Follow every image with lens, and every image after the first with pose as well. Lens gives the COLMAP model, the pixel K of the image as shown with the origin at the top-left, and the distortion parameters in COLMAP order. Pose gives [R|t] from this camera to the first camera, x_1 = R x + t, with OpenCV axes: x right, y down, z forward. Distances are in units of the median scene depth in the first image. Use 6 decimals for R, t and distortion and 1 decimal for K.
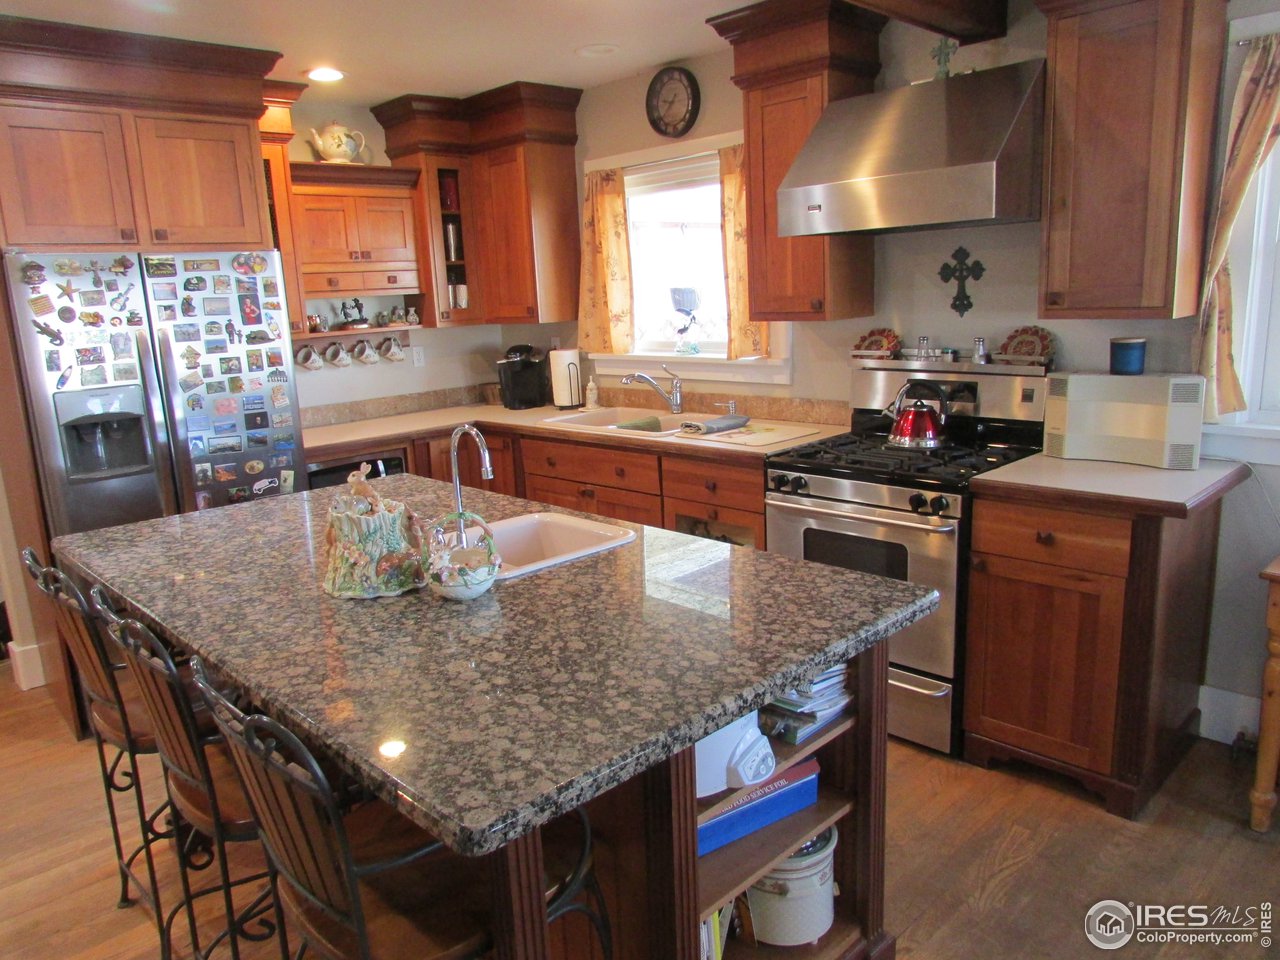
lens RADIAL K [[909.7, 0, 635.0], [0, 909.7, 479.4], [0, 0, 1]] dist [-0.044124, 0.019100]
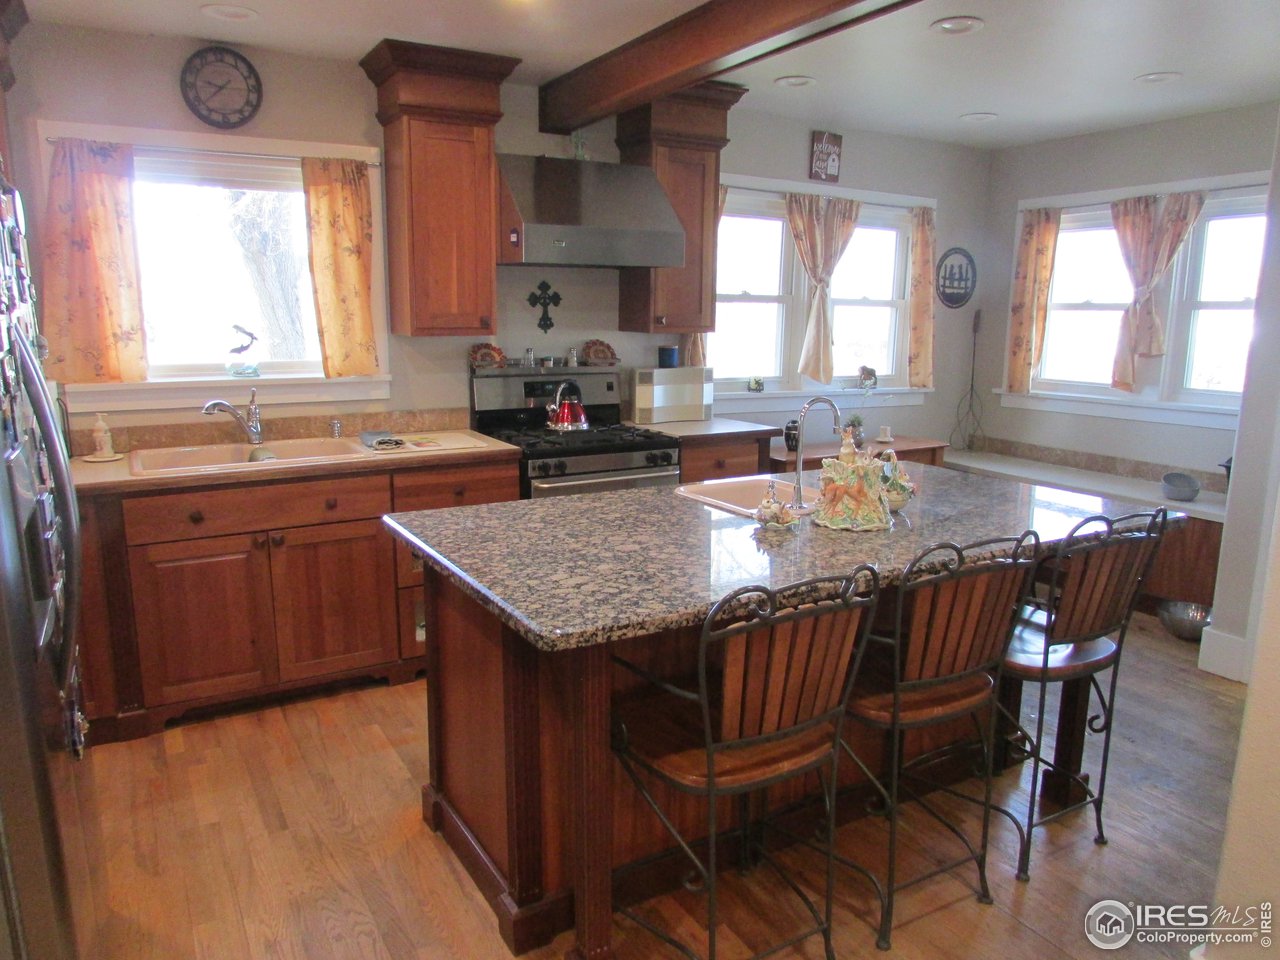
lens RADIAL K [[909.7, 0, 635.7], [0, 909.7, 485.5], [0, 0, 1]] dist [-0.044124, 0.019100]
pose [[0.232683, -0.139580, 0.962484, -0.770317], [0.181840, 0.978439, 0.097934, -0.056116], [-0.955402, 0.152231, 0.253047, 0.472431]]
